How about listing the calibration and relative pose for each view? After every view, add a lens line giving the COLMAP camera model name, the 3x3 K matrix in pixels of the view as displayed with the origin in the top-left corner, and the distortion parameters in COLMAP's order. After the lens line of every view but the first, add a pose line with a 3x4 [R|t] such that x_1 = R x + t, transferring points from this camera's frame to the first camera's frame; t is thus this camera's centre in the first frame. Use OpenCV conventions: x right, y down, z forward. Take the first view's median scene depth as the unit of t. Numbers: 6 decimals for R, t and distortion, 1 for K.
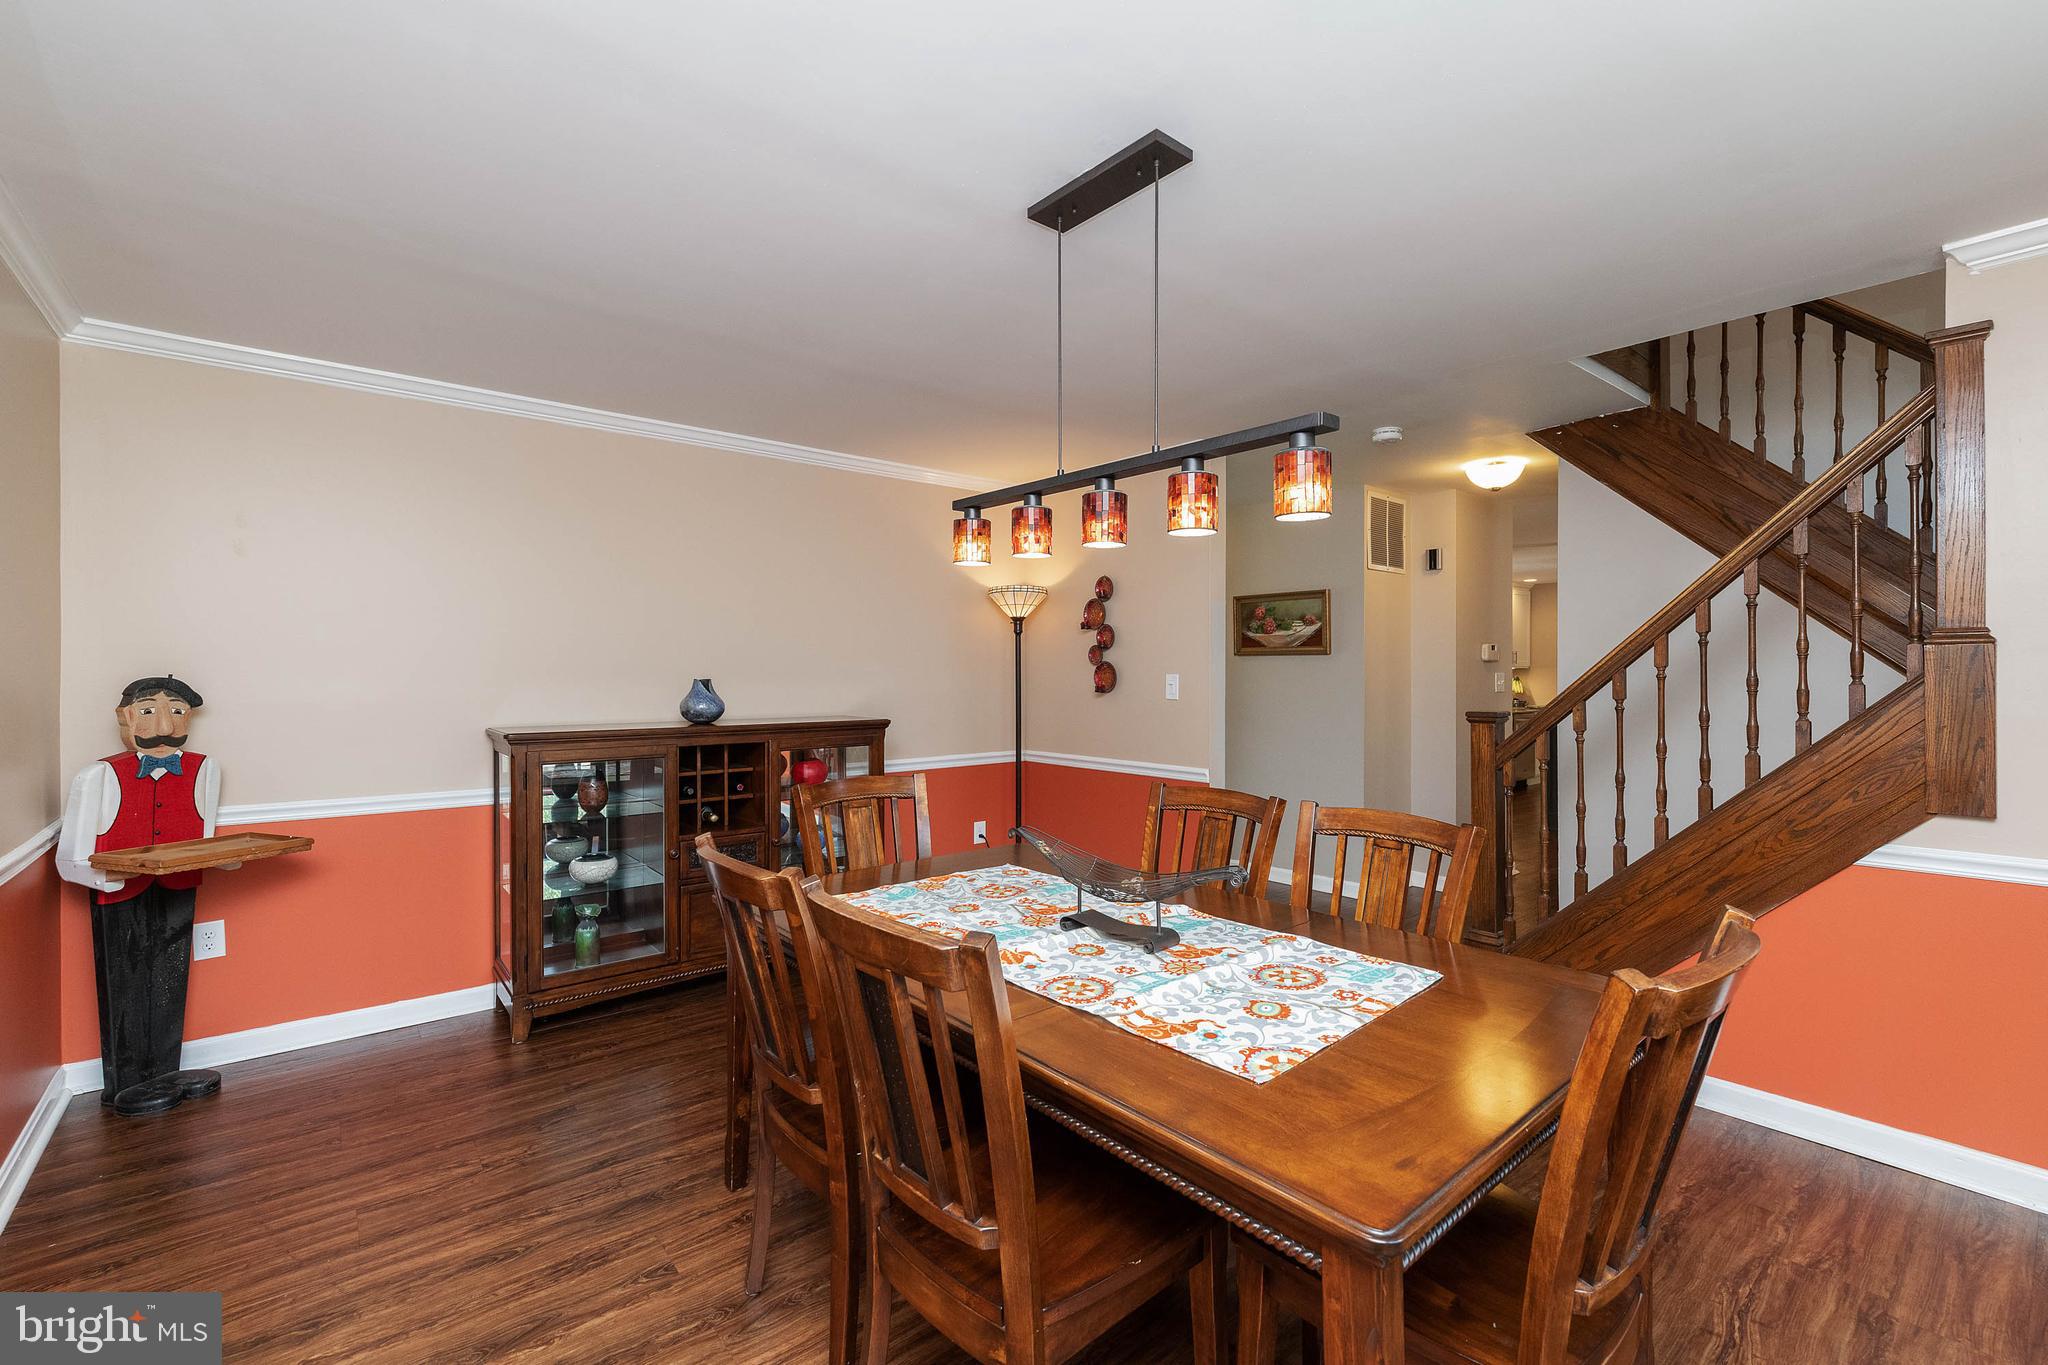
lens RADIAL K [[876.5, 0, 1022.1], [0, 876.5, 671.7], [0, 0, 1]] dist [0.001711, 0.000234]
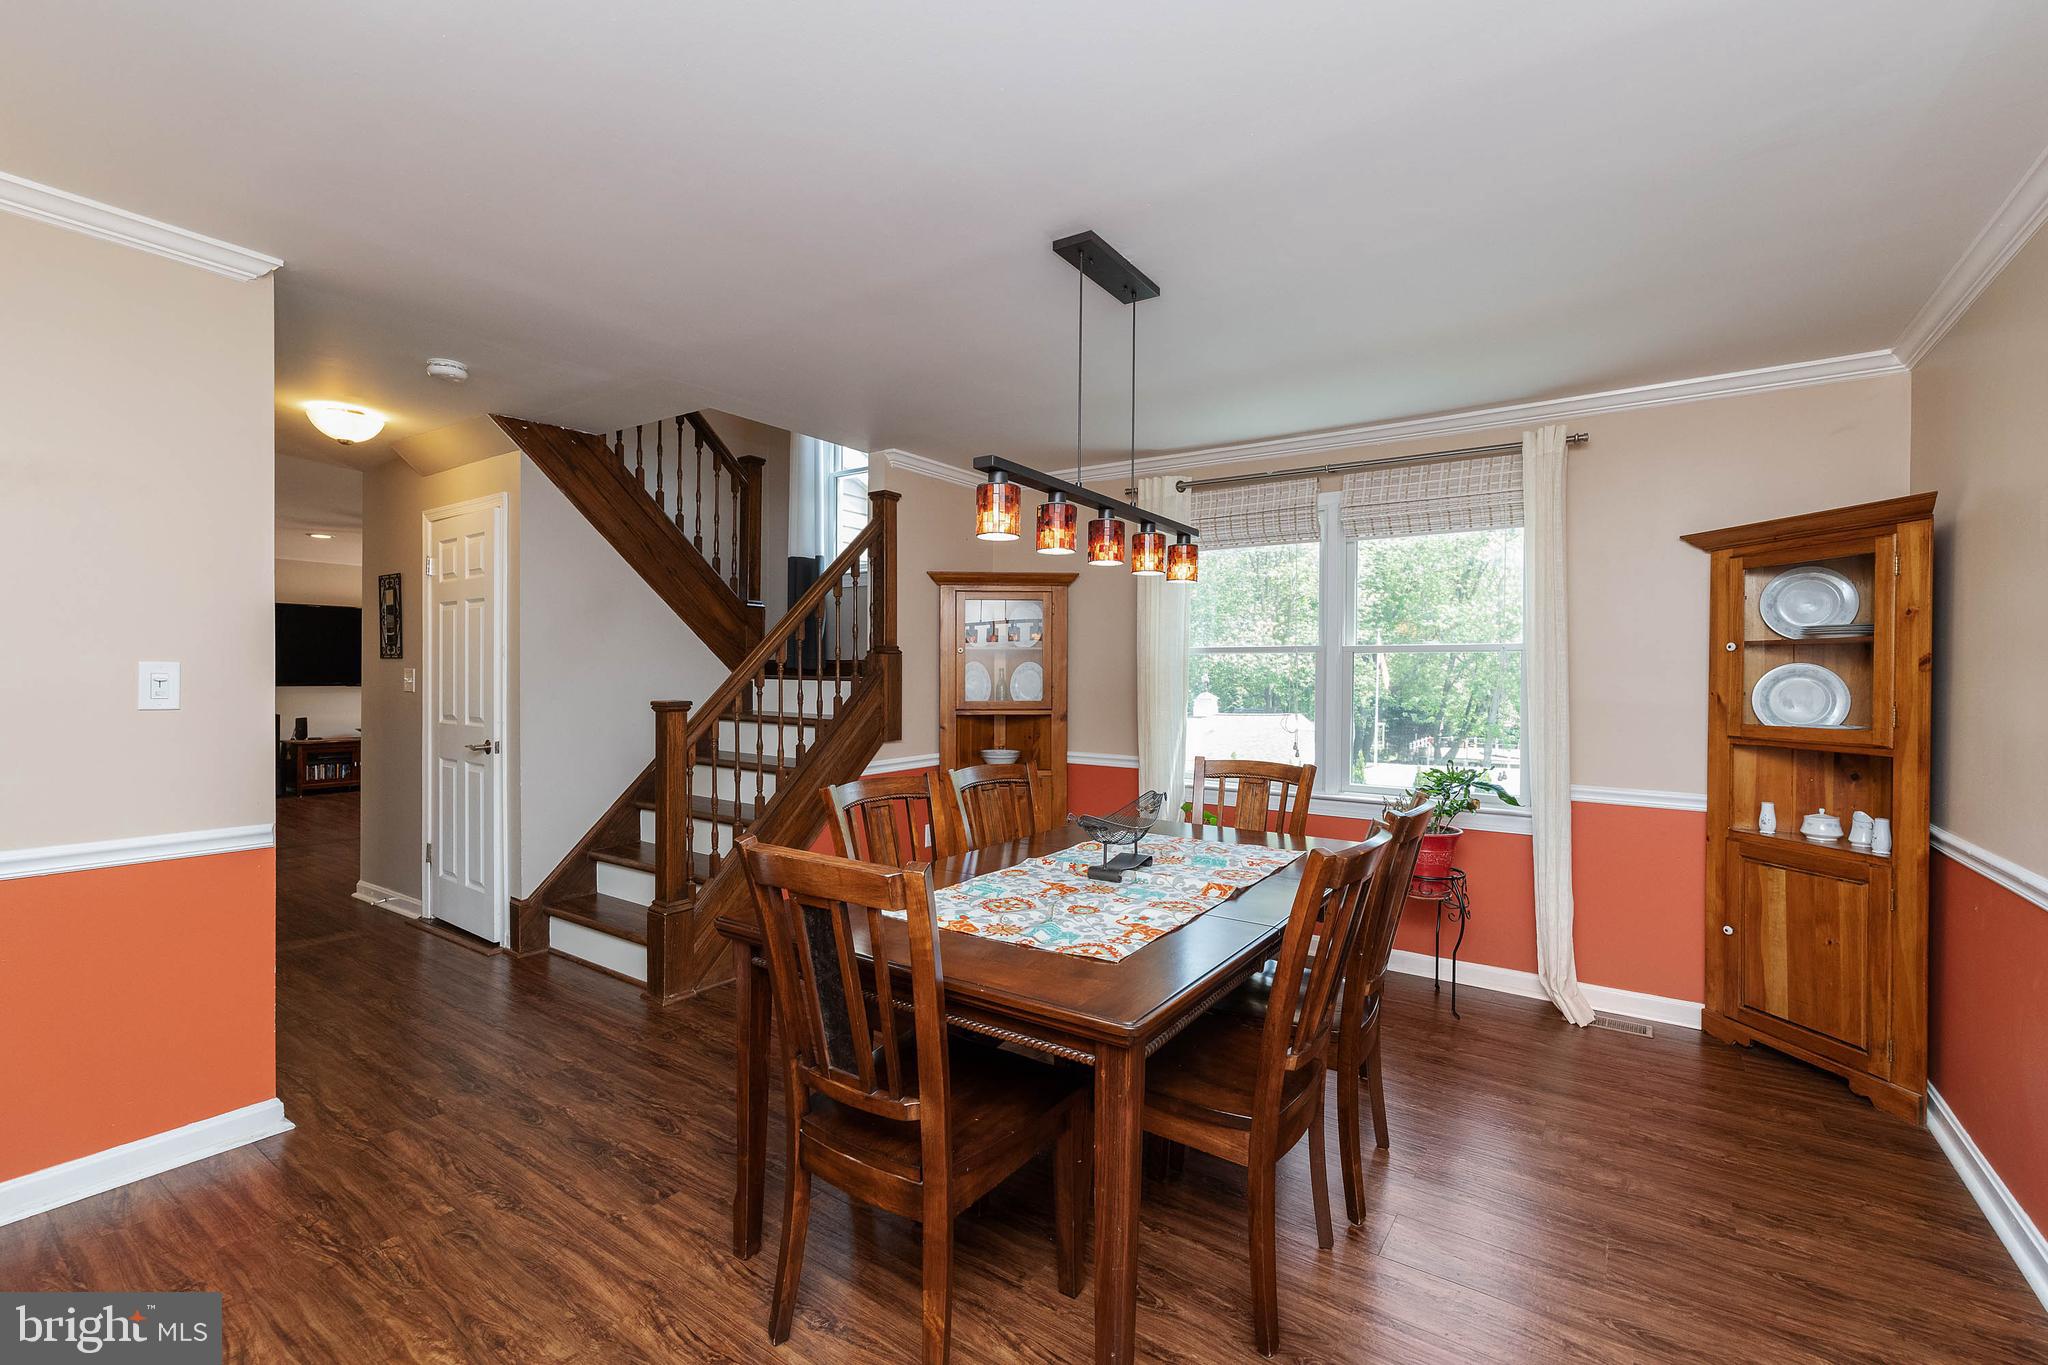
lens RADIAL K [[876.5, 0, 1022.1], [0, 876.5, 671.7], [0, 0, 1]] dist [0.001711, 0.000234]
pose [[-0.266032, -0.010819, 0.963903, -0.909929], [-0.004951, 0.999939, 0.009857, -0.011699], [-0.963951, -0.002150, -0.266069, 1.262320]]
